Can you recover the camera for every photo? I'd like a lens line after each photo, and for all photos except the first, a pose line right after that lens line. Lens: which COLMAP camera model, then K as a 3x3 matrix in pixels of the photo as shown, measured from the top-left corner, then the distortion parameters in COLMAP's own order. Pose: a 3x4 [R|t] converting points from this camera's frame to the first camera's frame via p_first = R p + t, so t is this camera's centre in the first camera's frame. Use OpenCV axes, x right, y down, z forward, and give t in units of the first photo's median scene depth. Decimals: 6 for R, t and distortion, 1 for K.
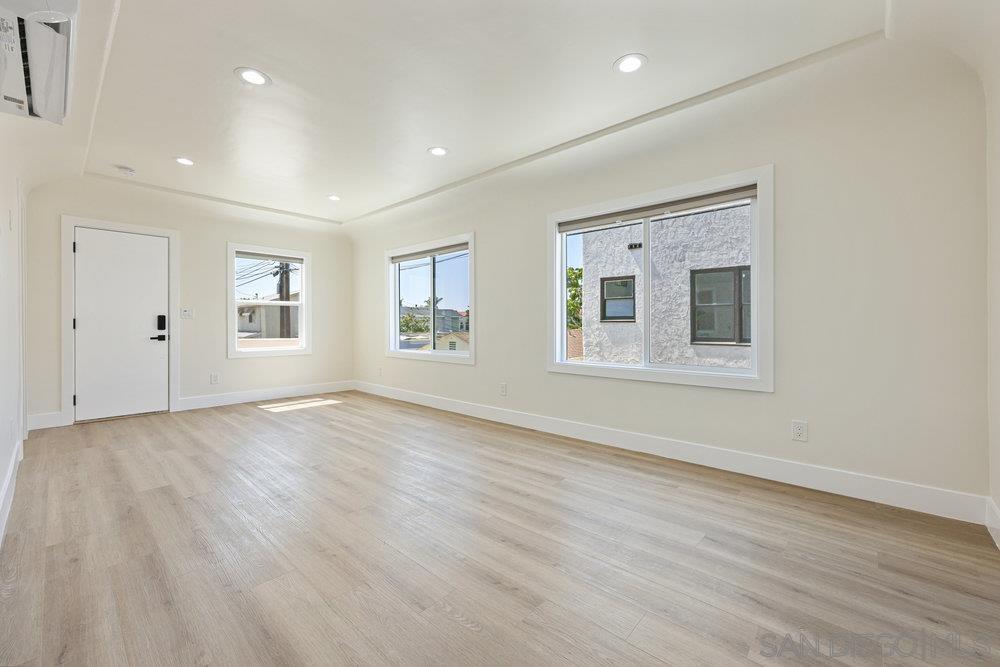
lens RADIAL K [[406.8, 0, 500.8], [0, 406.8, 317.4], [0, 0, 1]] dist [-0.001190, 0.000220]
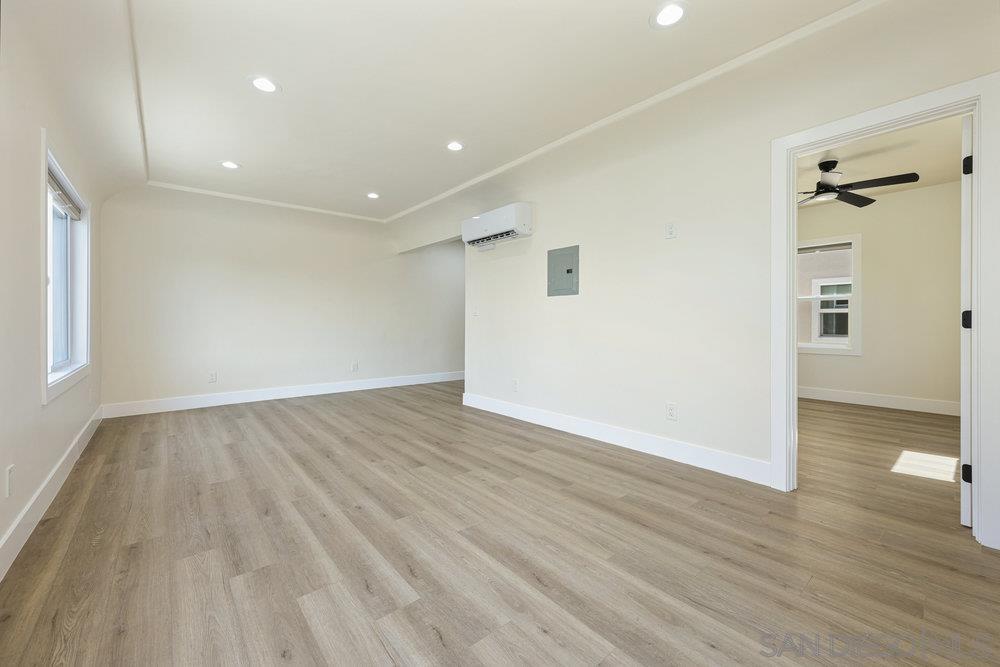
lens RADIAL K [[406.2, 0, 500.0], [0, 406.2, 333.5], [0, 0, 1]] dist [-0.003134, -0.000359]
pose [[-0.989140, -0.001769, 0.146963, -0.777232], [0.000037, 0.999925, 0.012281, 0.034568], [-0.146974, 0.012153, -0.989066, 1.904688]]
